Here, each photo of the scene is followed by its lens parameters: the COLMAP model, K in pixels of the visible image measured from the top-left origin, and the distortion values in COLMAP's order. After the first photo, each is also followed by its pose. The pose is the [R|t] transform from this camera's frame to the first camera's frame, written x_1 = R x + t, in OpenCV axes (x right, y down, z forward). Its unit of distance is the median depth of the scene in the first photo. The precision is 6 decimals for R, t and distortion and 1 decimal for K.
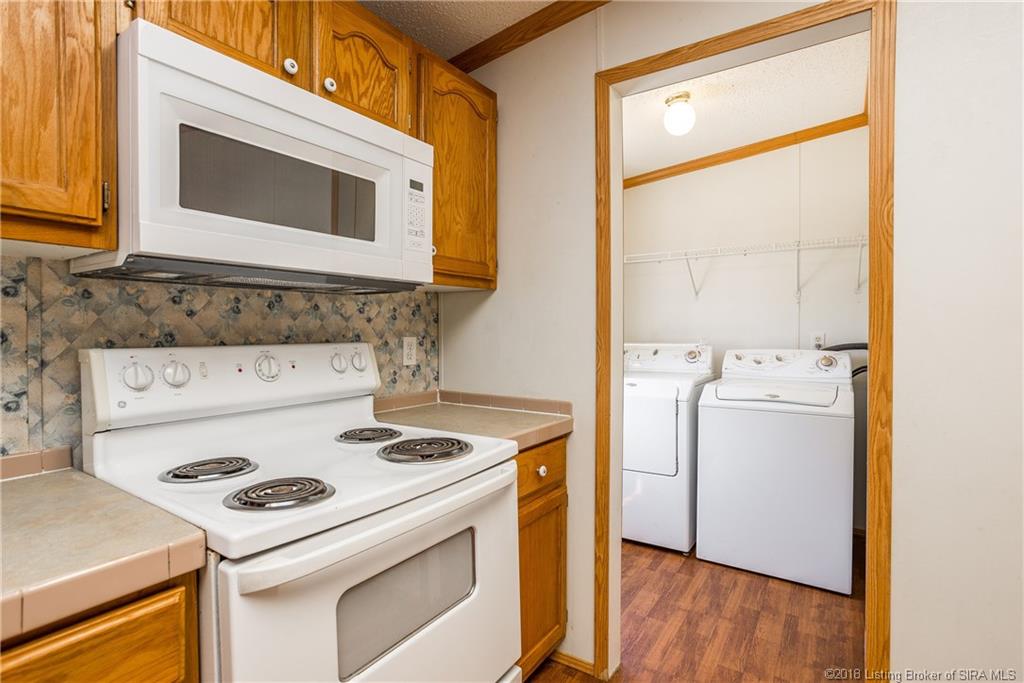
lens RADIAL K [[508.3, 0, 508.3], [0, 508.3, 335.6], [0, 0, 1]] dist [-0.032210, 0.004055]
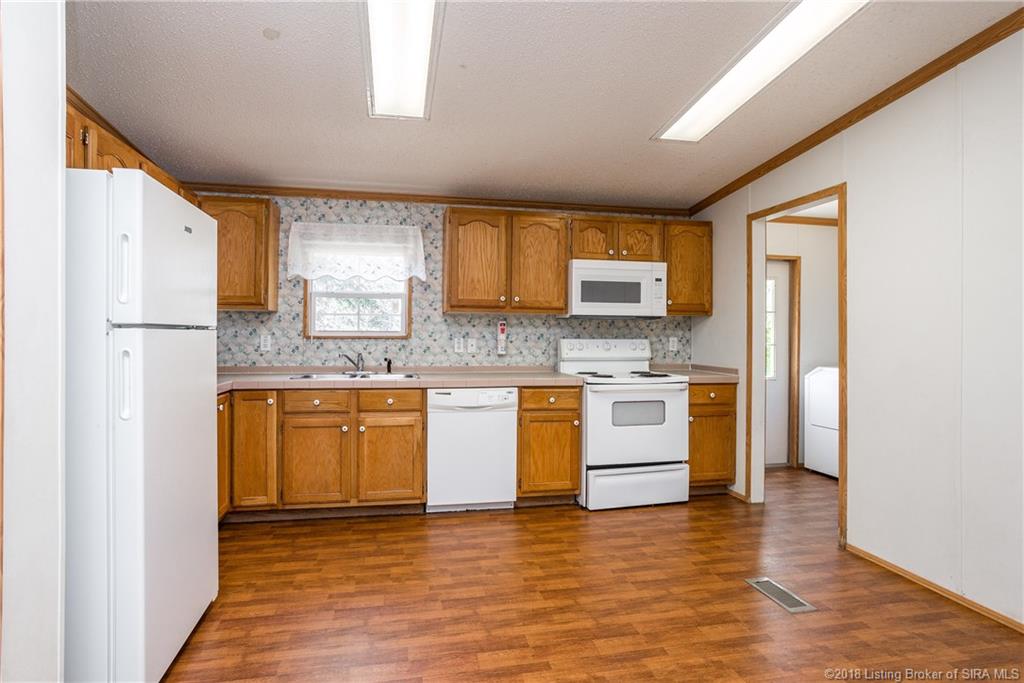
lens RADIAL K [[508.3, 0, 505.7], [0, 508.3, 335.6], [0, 0, 1]] dist [-0.032210, 0.004055]
pose [[0.731429, 0.011116, -0.681827, 0.930436], [-0.015998, 0.999872, -0.000860, 0.009479], [0.681730, 0.011537, 0.731513, -1.319710]]
